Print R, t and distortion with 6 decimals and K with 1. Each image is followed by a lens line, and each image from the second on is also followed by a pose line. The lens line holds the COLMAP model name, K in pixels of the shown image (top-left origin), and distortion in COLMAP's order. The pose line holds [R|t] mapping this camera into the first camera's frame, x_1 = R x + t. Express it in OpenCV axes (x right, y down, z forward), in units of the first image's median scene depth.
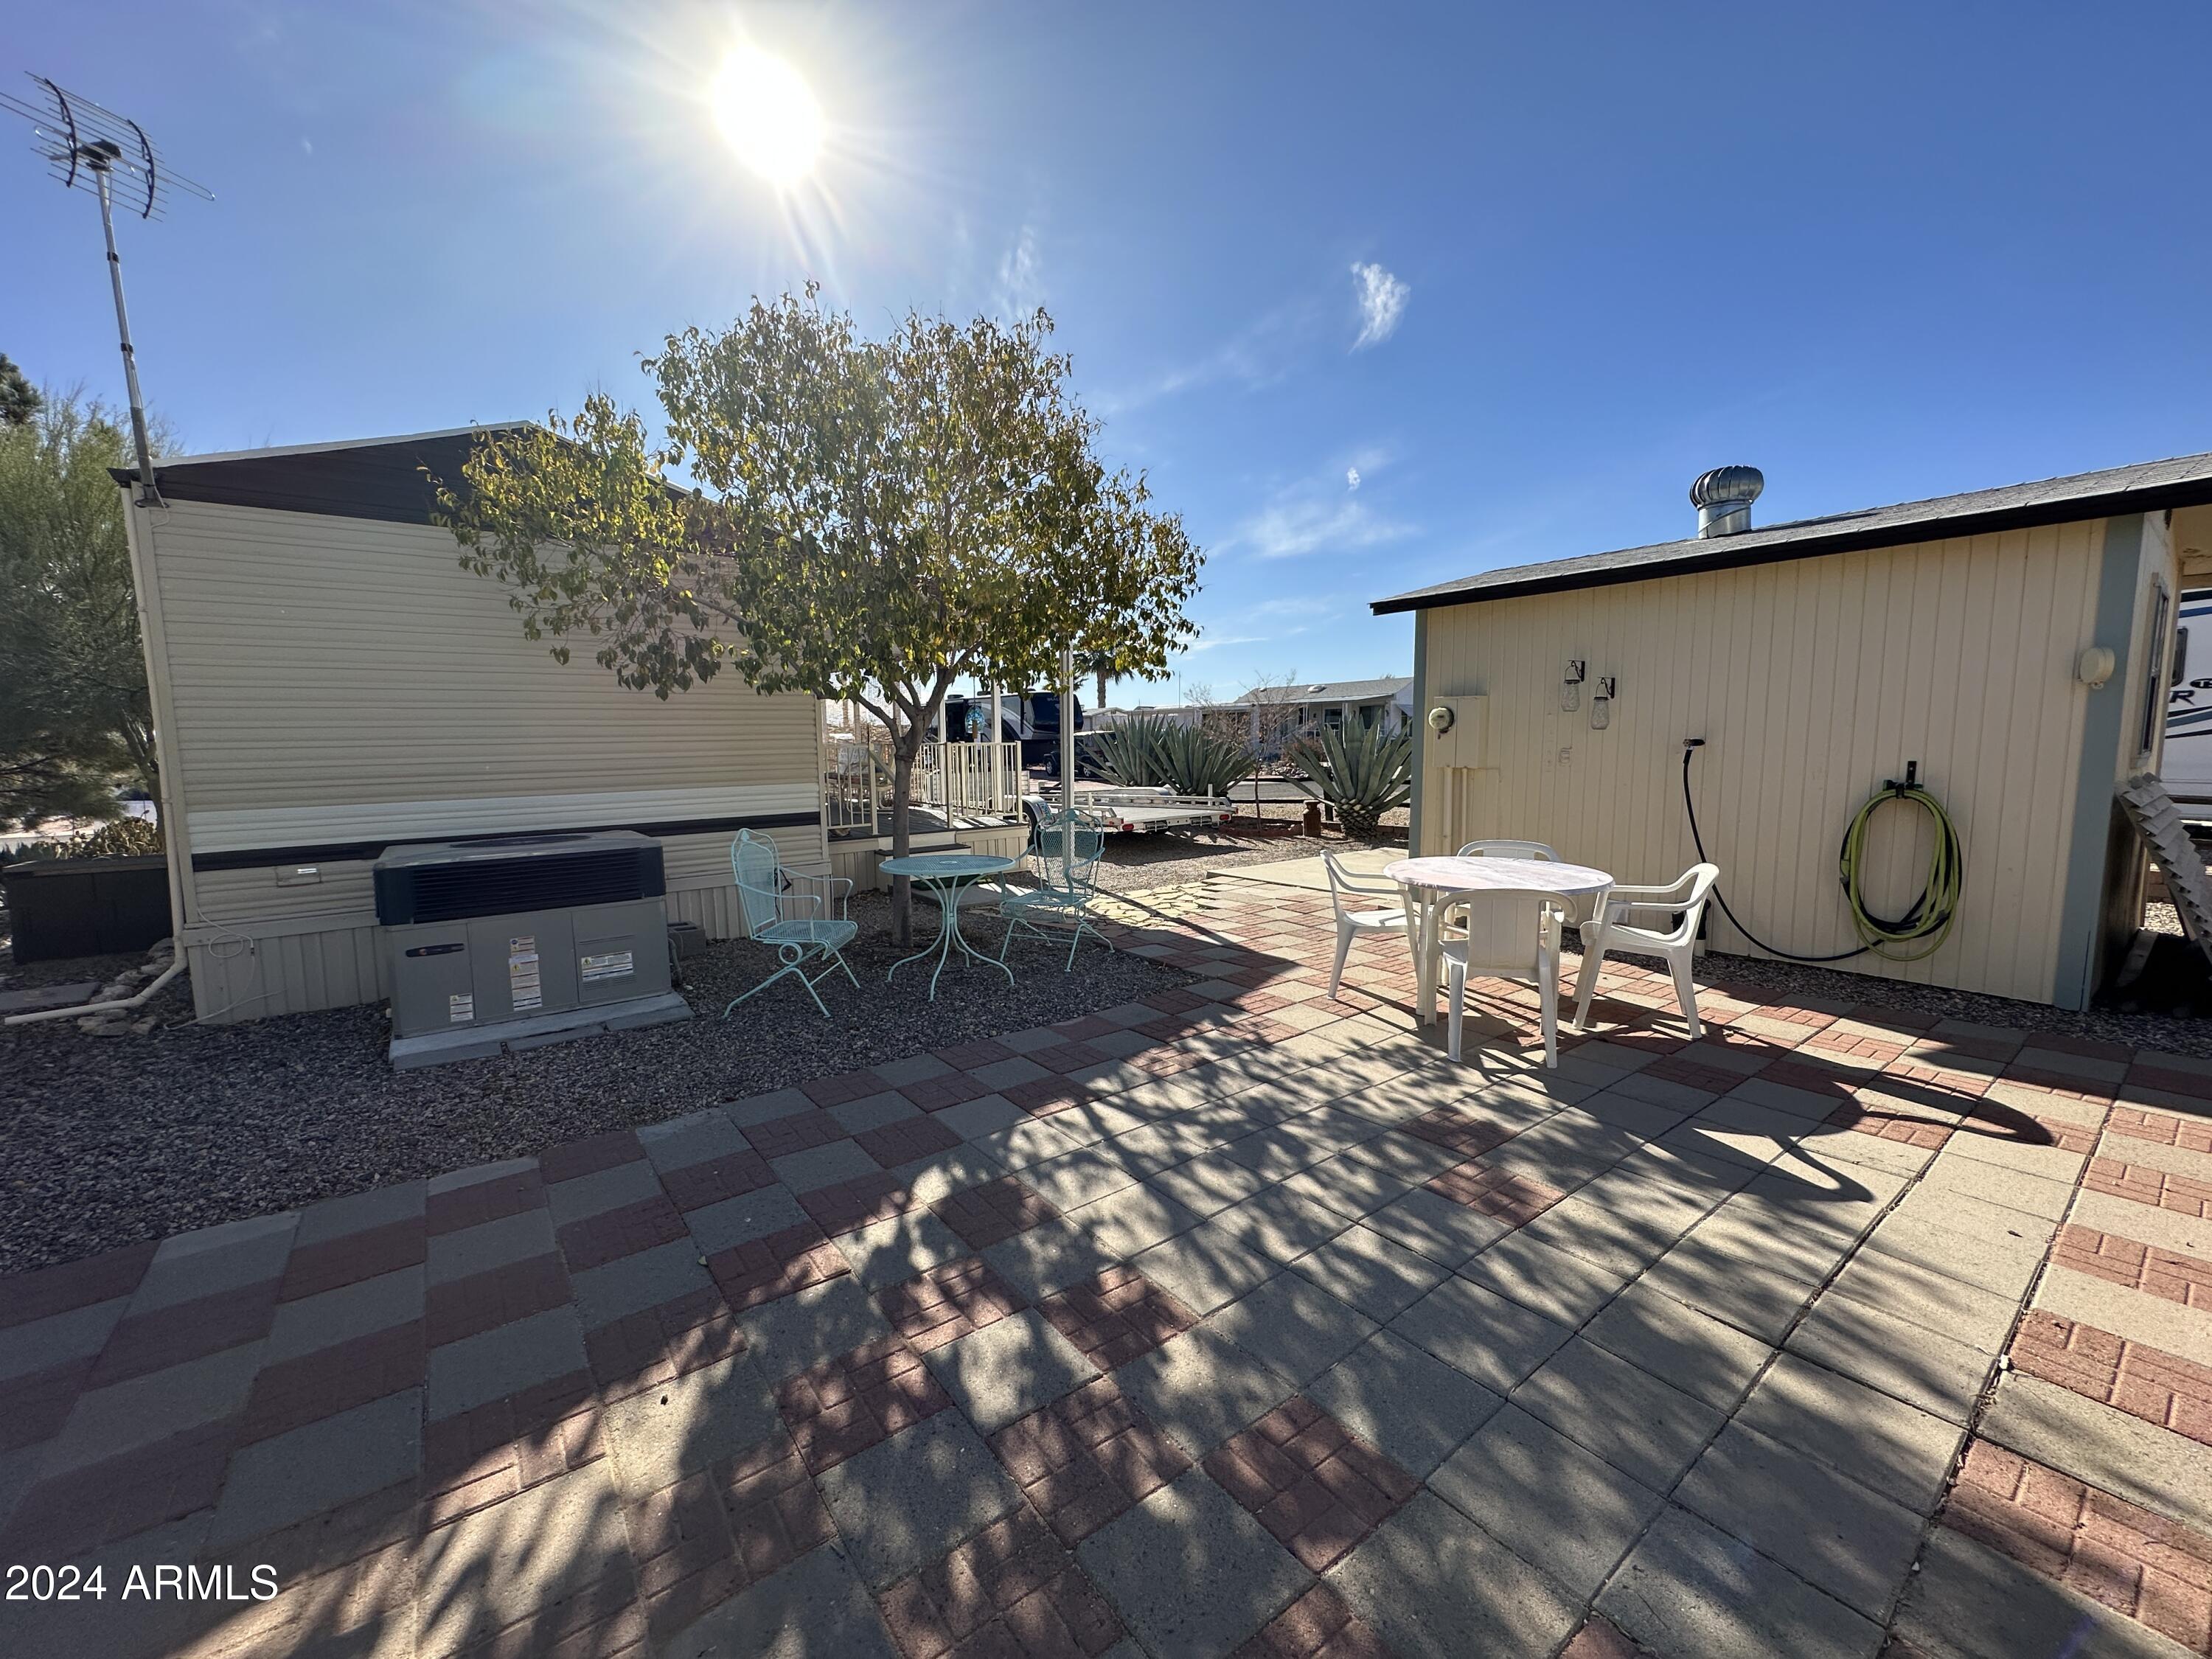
lens RADIAL K [[893.5, 0, 1106.0], [0, 893.5, 829.5], [0, 0, 1]] dist [0.002858, 0.000413]
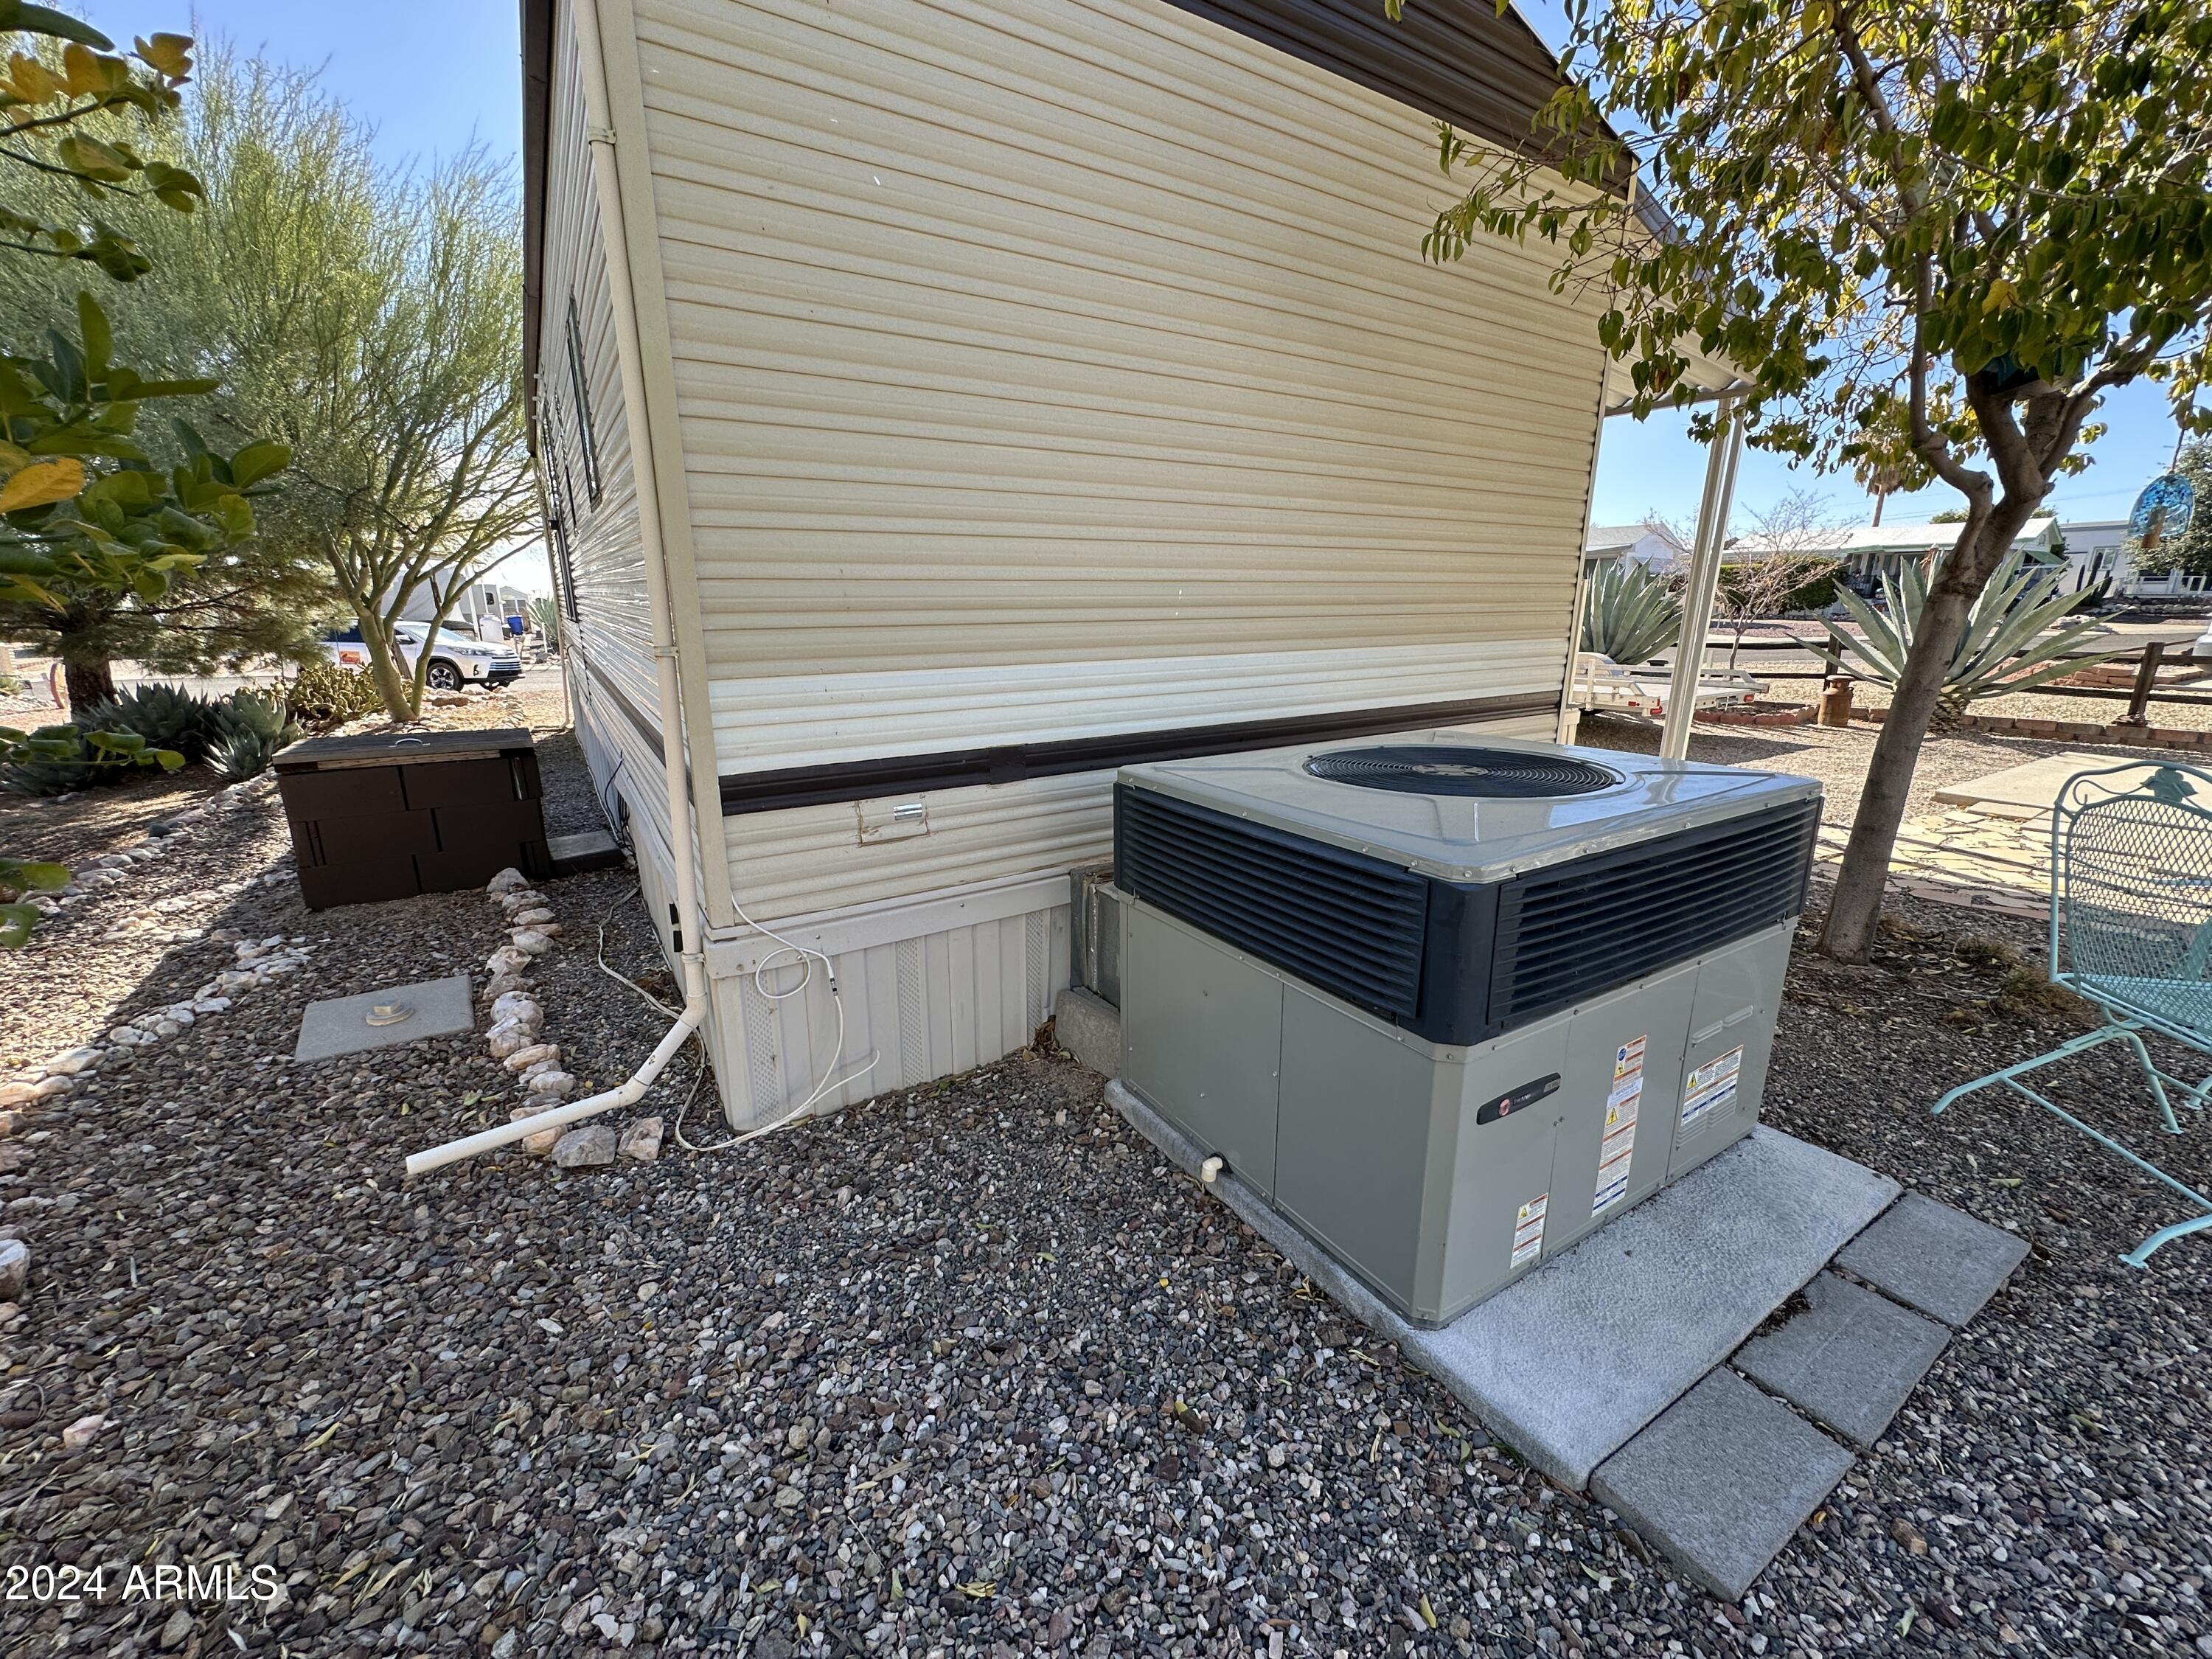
lens RADIAL K [[893.5, 0, 1106.0], [0, 893.5, 829.5], [0, 0, 1]] dist [0.002858, 0.000413]
pose [[0.995149, 0.040344, -0.089727, -0.552096], [-0.026155, 0.987721, 0.154026, -0.012946], [0.094839, -0.150932, 0.983984, 0.407340]]
